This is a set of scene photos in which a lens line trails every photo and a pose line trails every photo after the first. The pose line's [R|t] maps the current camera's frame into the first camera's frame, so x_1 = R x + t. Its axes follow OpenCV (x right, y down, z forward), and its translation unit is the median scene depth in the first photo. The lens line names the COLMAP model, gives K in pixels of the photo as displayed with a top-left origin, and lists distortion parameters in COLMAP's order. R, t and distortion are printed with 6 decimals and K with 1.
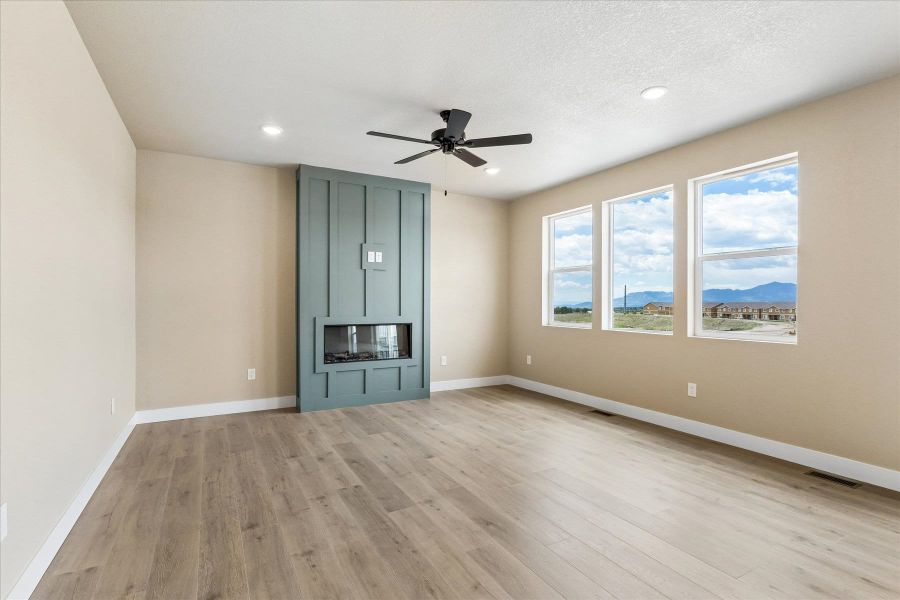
lens RADIAL K [[426.6, 0, 456.4], [0, 426.6, 297.7], [0, 0, 1]] dist [-0.005577, 0.000490]
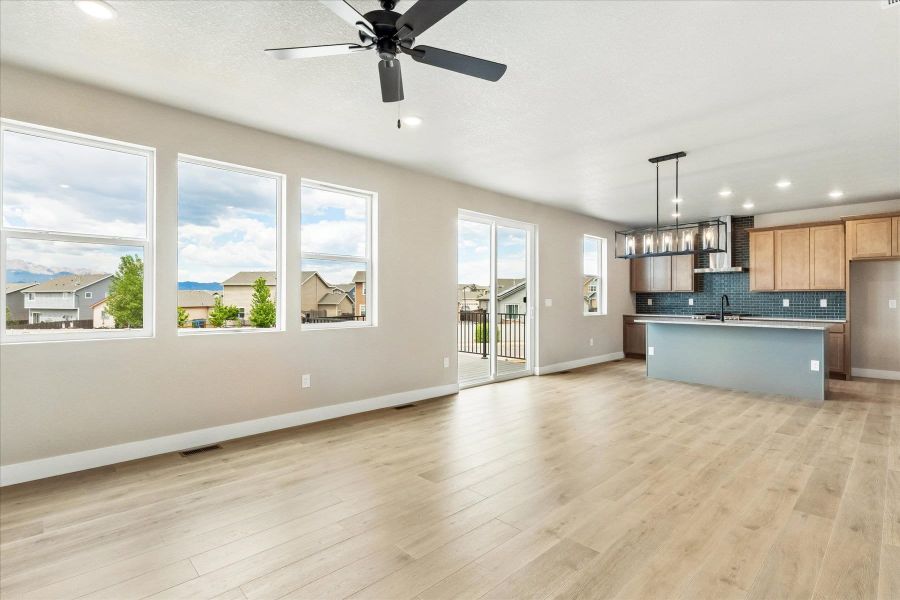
lens RADIAL K [[426.6, 0, 450.1], [0, 426.6, 300.4], [0, 0, 1]] dist [-0.005577, 0.000490]
pose [[-0.227795, -0.010820, 0.973649, -0.646174], [-0.014384, 0.999867, 0.007745, 0.005425], [-0.973603, -0.012241, -0.227921, 1.063063]]
